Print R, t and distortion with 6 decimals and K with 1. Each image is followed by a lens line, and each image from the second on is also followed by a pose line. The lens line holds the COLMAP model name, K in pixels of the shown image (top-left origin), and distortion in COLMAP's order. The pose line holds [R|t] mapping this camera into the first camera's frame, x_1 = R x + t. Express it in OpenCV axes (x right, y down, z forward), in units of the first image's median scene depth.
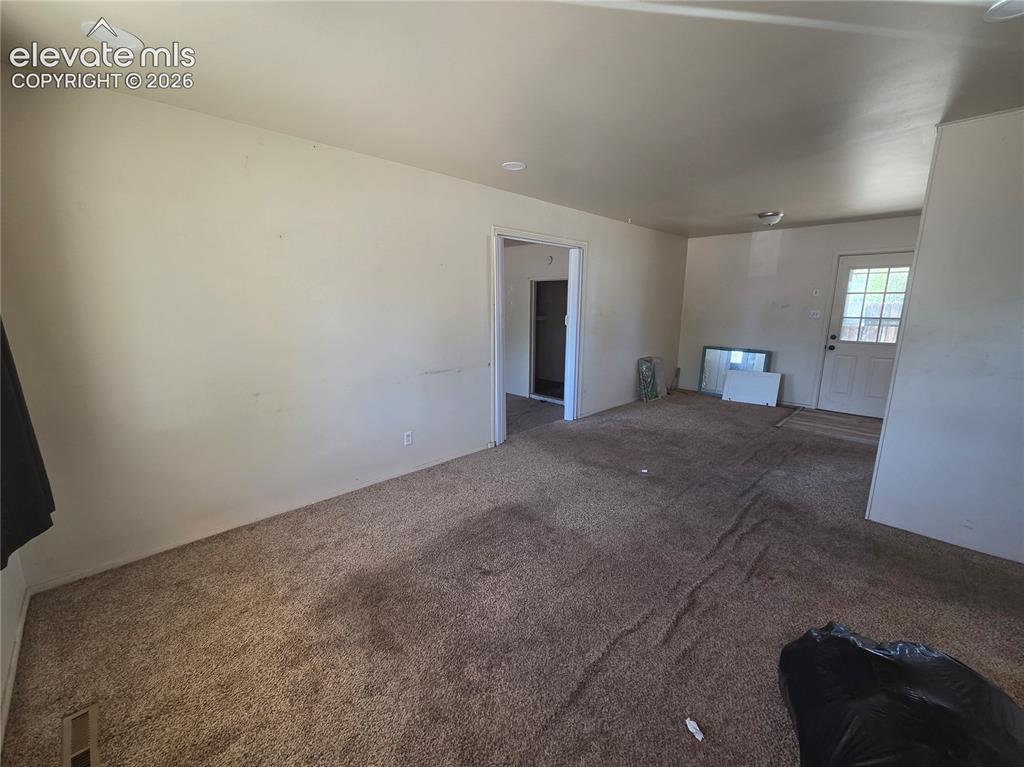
lens RADIAL K [[418.2, 0, 510.6], [0, 418.2, 383.7], [0, 0, 1]] dist [-0.000816, -0.000117]
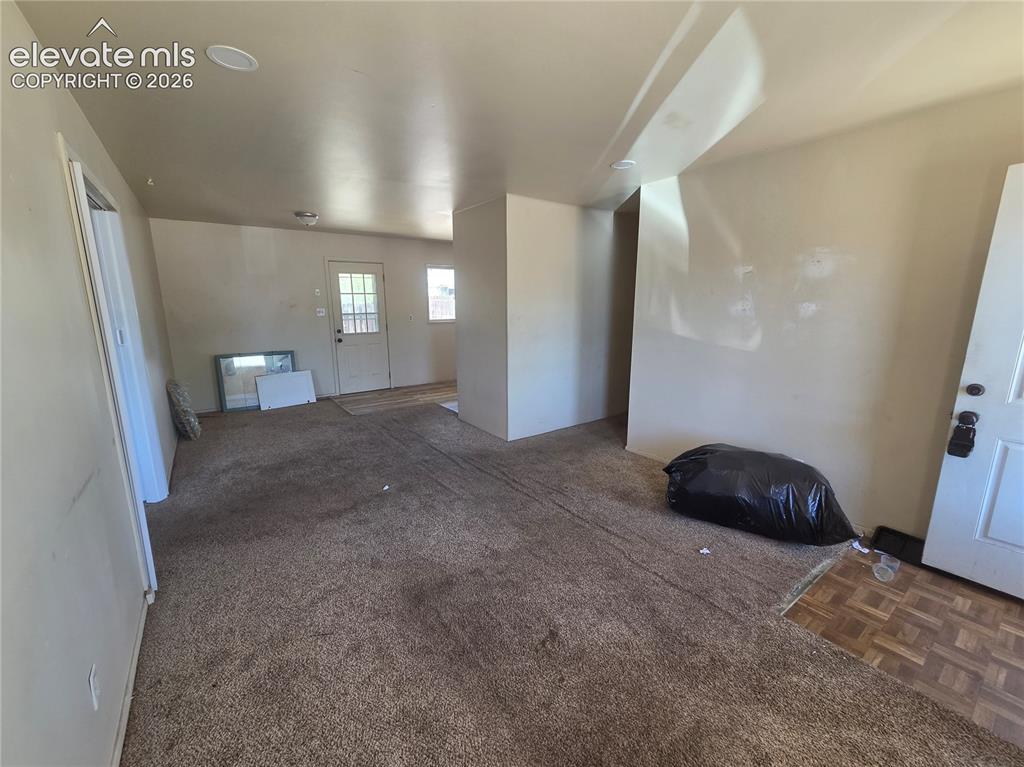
lens RADIAL K [[418.2, 0, 510.6], [0, 418.2, 383.7], [0, 0, 1]] dist [-0.000816, -0.000117]
pose [[0.159725, -0.200847, 0.966514, -0.357068], [0.198890, 0.965553, 0.167779, -0.082782], [-0.966918, 0.165431, 0.194169, 0.393898]]
